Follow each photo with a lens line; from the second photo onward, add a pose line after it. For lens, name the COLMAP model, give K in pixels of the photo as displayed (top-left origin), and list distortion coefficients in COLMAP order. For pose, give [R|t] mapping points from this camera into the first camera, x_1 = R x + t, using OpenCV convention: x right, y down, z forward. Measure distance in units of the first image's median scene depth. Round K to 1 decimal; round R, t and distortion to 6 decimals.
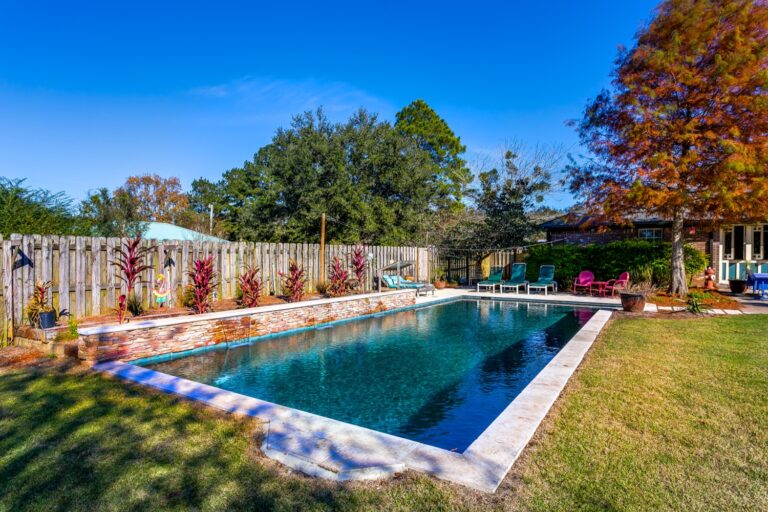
lens RADIAL K [[419.4, 0, 334.0], [0, 419.4, 259.2], [0, 0, 1]] dist [-0.004071, -0.000776]
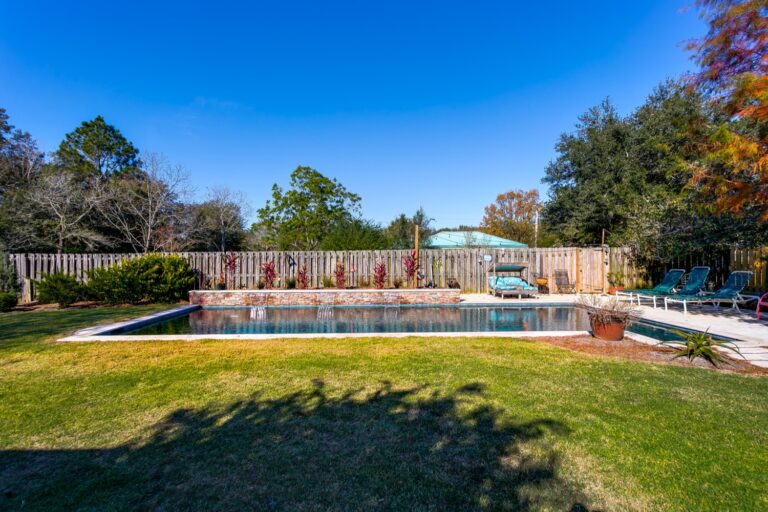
lens RADIAL K [[364.1, 0, 384.0], [0, 364.1, 256.0], [0, 0, 1]] dist [-0.012453, -0.000071]
pose [[0.592942, -0.009921, -0.805184, 0.849773], [0.002811, 0.999944, -0.010251, -0.005422], [0.805240, 0.003815, 0.592936, 0.295431]]
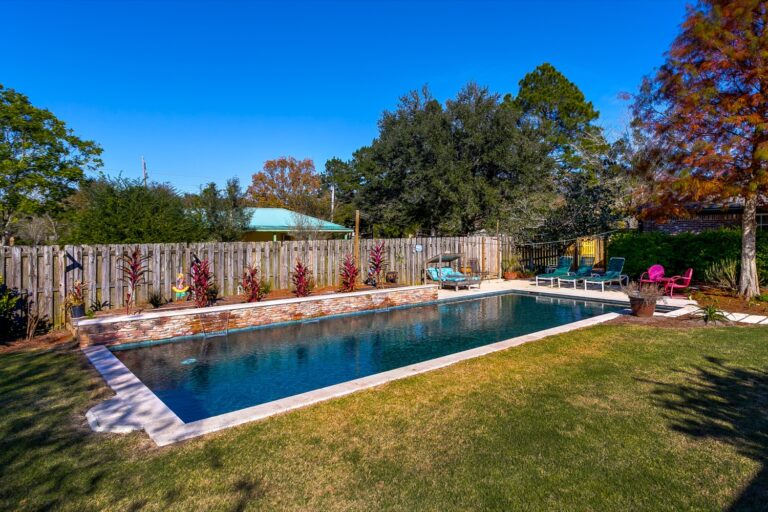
lens RADIAL K [[459.6, 0, 386.2], [0, 459.6, 230.9], [0, 0, 1]] dist [-0.004209, -0.002539]
pose [[0.969080, -0.010646, -0.246516, 0.354541], [0.008660, 0.999921, -0.009139, -0.050279], [0.246594, 0.006721, 0.969096, -0.106555]]
